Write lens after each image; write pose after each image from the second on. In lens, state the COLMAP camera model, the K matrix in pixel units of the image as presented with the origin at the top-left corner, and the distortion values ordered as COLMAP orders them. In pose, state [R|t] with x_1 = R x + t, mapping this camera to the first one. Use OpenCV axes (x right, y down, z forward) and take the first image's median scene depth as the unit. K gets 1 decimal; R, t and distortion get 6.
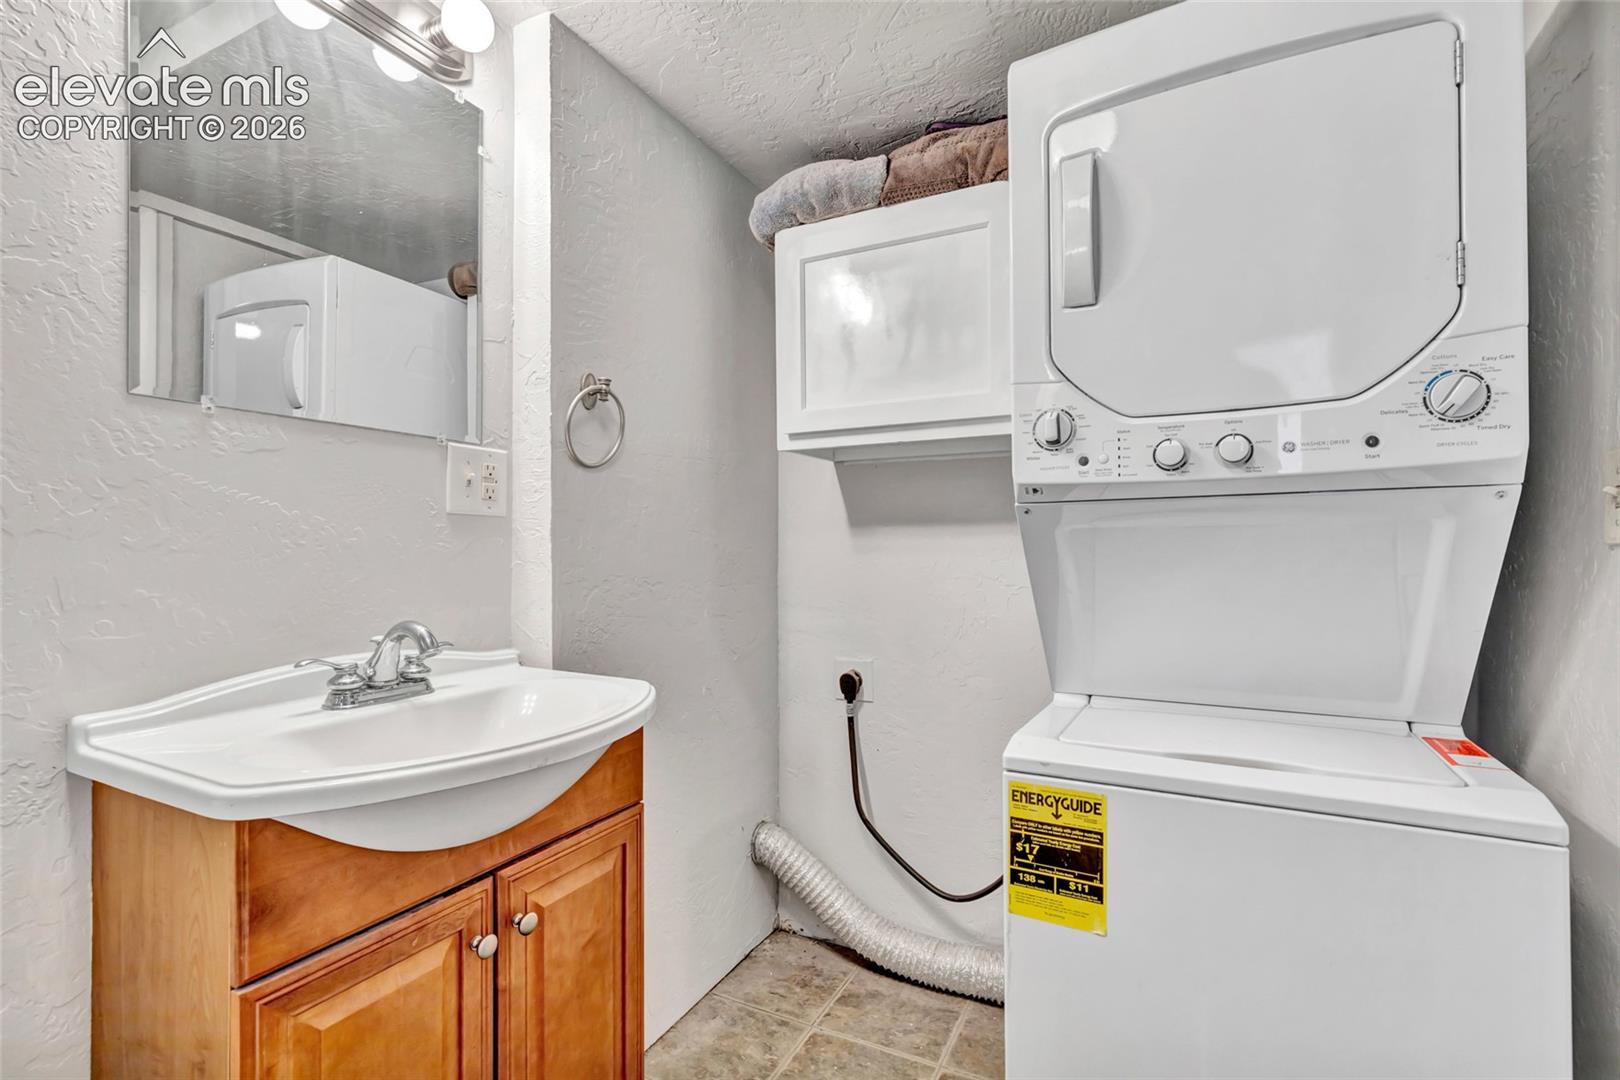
lens RADIAL K [[744.1, 0, 817.2], [0, 744.1, 546.7], [0, 0, 1]] dist [0.011477, 0.000157]
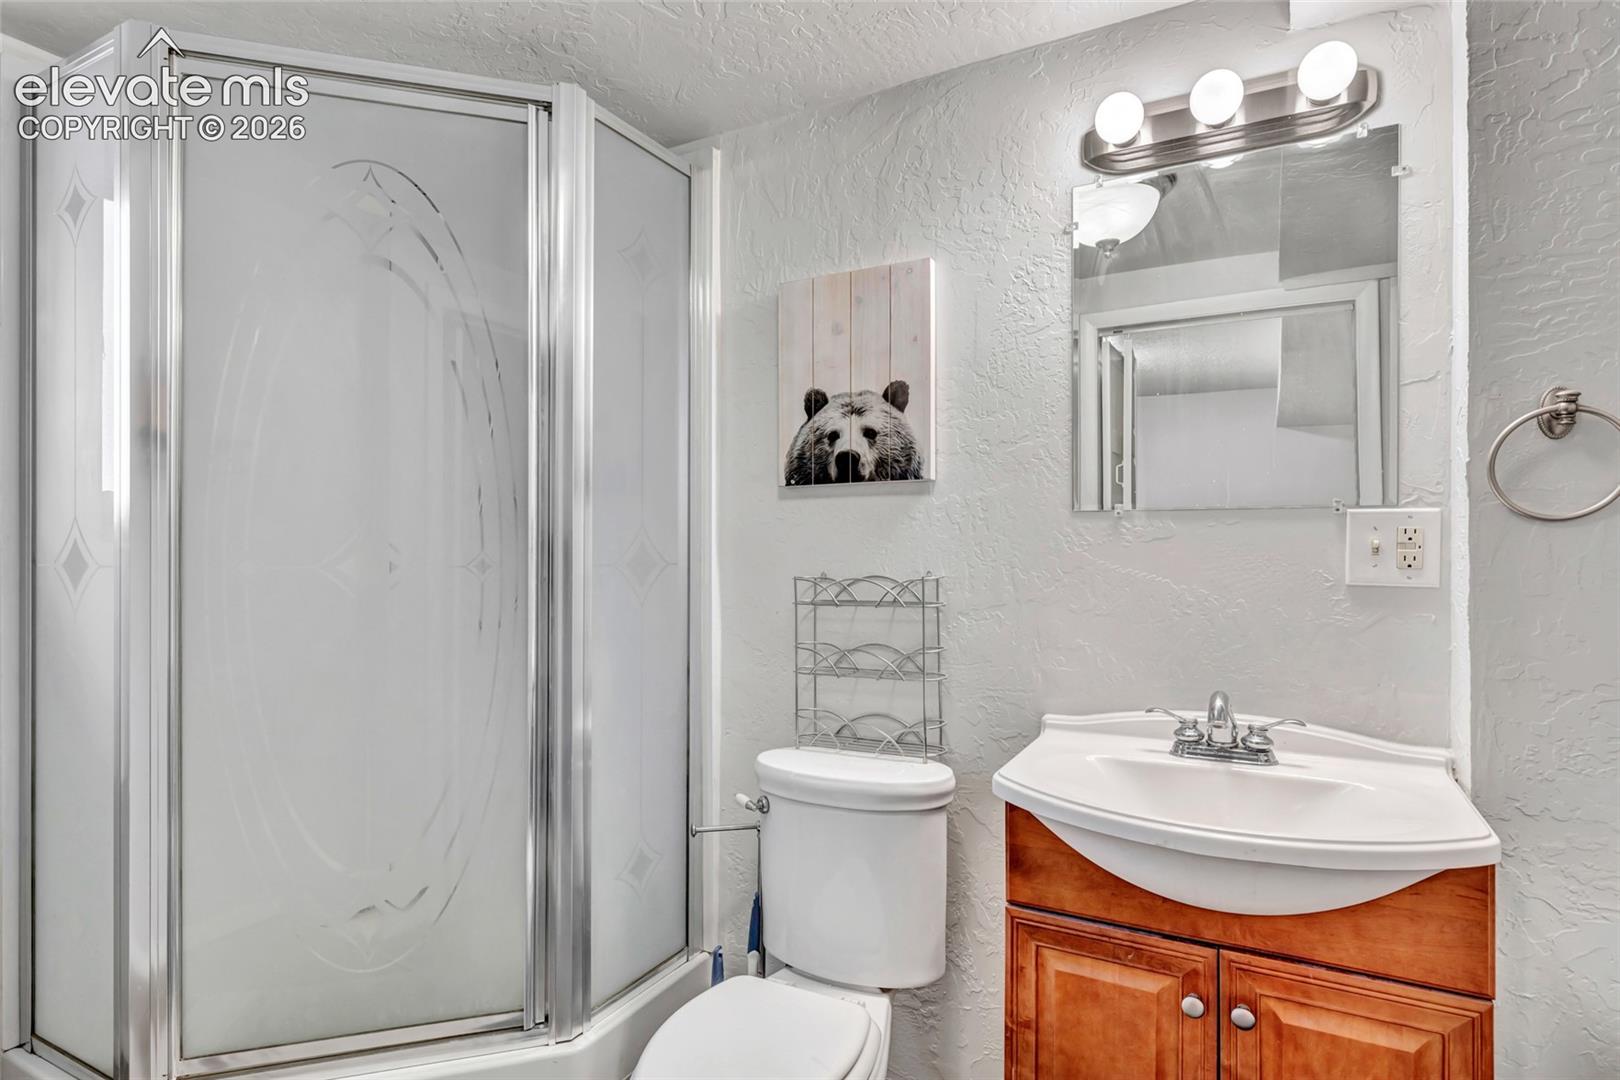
lens RADIAL K [[864.2, 0, 818.0], [0, 864.2, 542.5], [0, 0, 1]] dist [0.001630, 0.001825]
pose [[-0.020470, -0.007840, -0.999760, 0.719813], [-0.002955, 0.999965, -0.007781, -0.105064], [0.999786, 0.002795, -0.020492, 0.431799]]
